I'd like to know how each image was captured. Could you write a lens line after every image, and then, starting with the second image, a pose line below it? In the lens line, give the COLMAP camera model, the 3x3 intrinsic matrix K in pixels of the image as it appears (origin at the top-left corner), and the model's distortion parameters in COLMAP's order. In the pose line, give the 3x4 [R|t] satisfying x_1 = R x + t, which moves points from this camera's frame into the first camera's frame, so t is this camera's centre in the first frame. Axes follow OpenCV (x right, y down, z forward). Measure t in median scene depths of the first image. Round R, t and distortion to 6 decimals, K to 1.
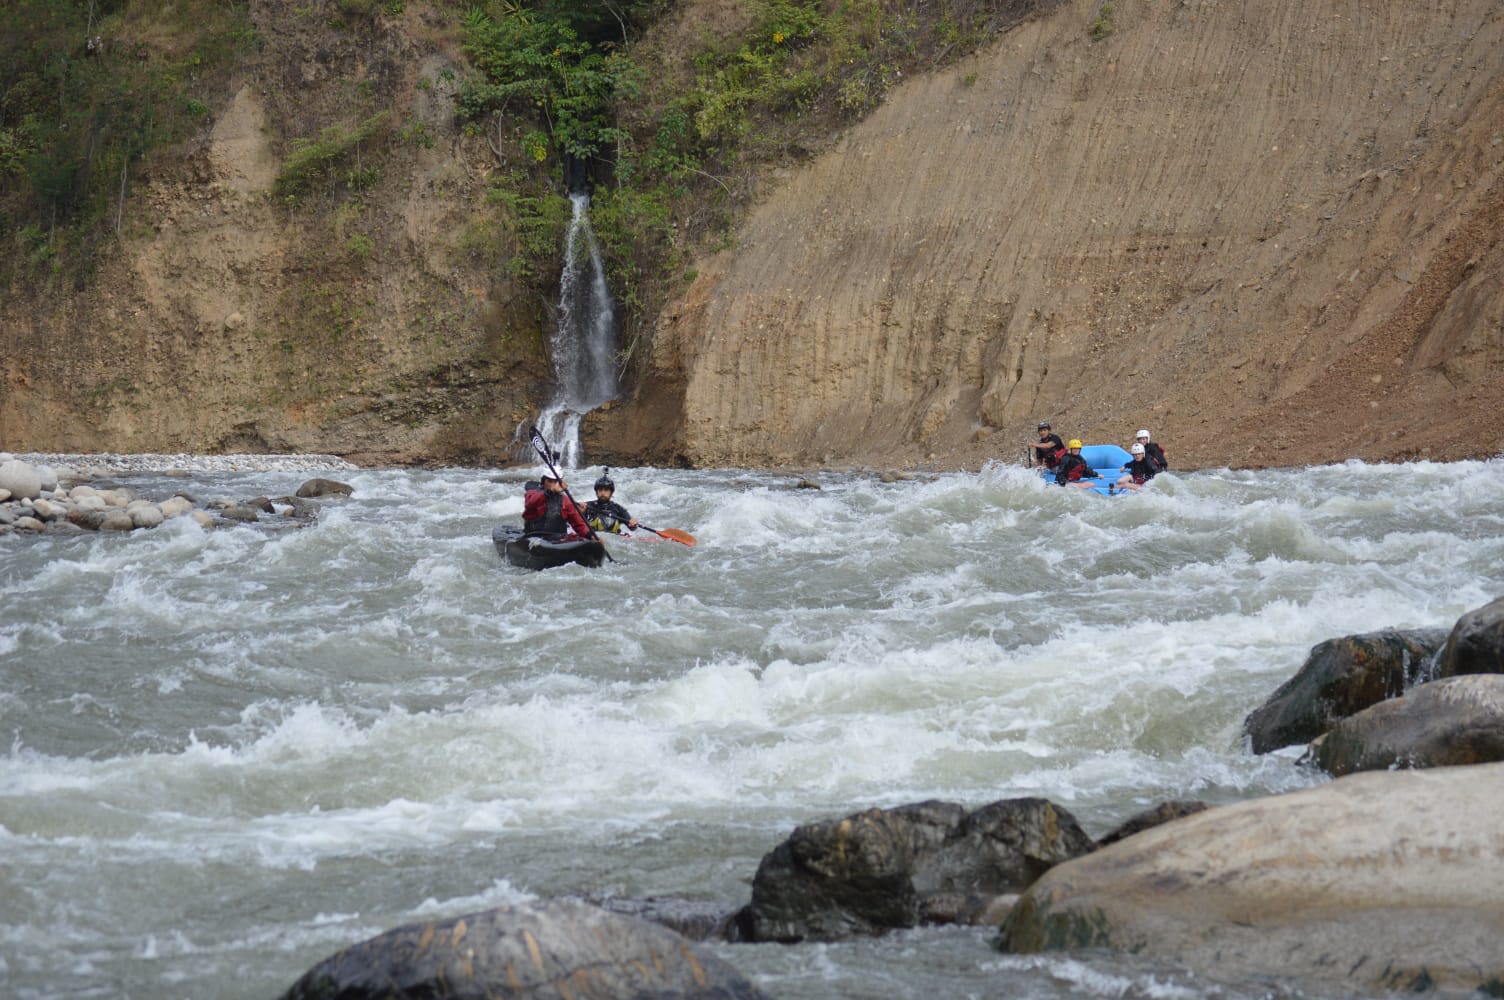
lens RADIAL K [[2398.9, 0, 750.2], [0, 2398.9, 490.1], [0, 0, 1]] dist [0.009153, 0.000000]
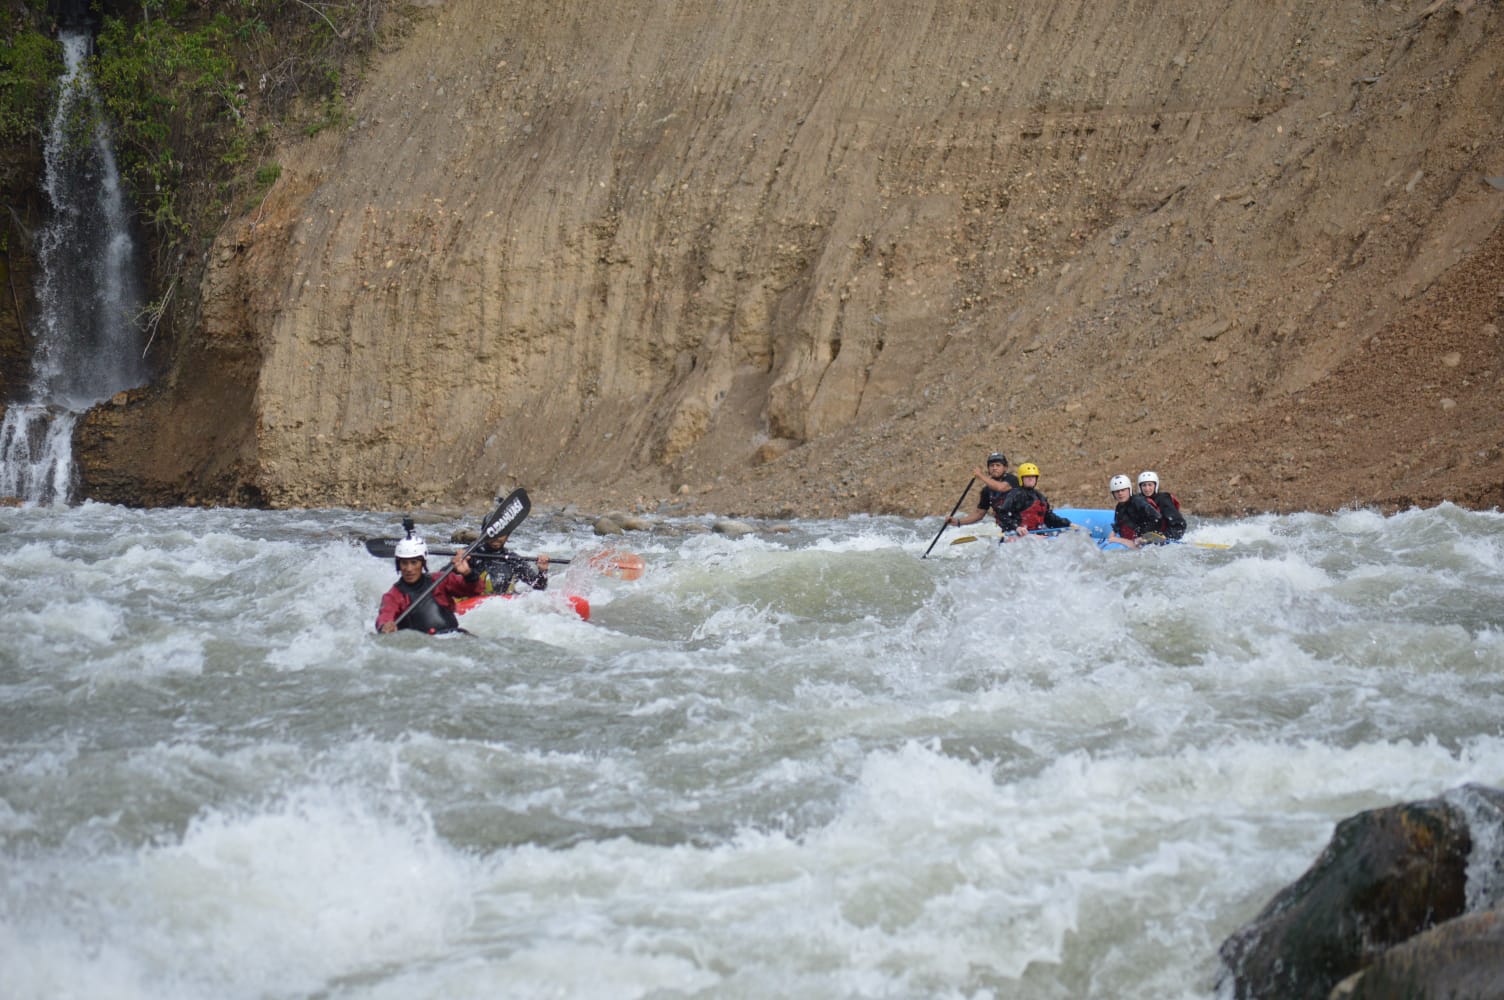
lens RADIAL K [[2398.9, 0, 752.2], [0, 2398.9, 493.4], [0, 0, 1]] dist [0.009153, 0.000000]
pose [[0.993441, 0.006964, 0.114137, 0.026228], [-0.004792, 0.999802, -0.019292, -0.002037], [-0.114249, 0.018619, 0.993278, 0.424657]]
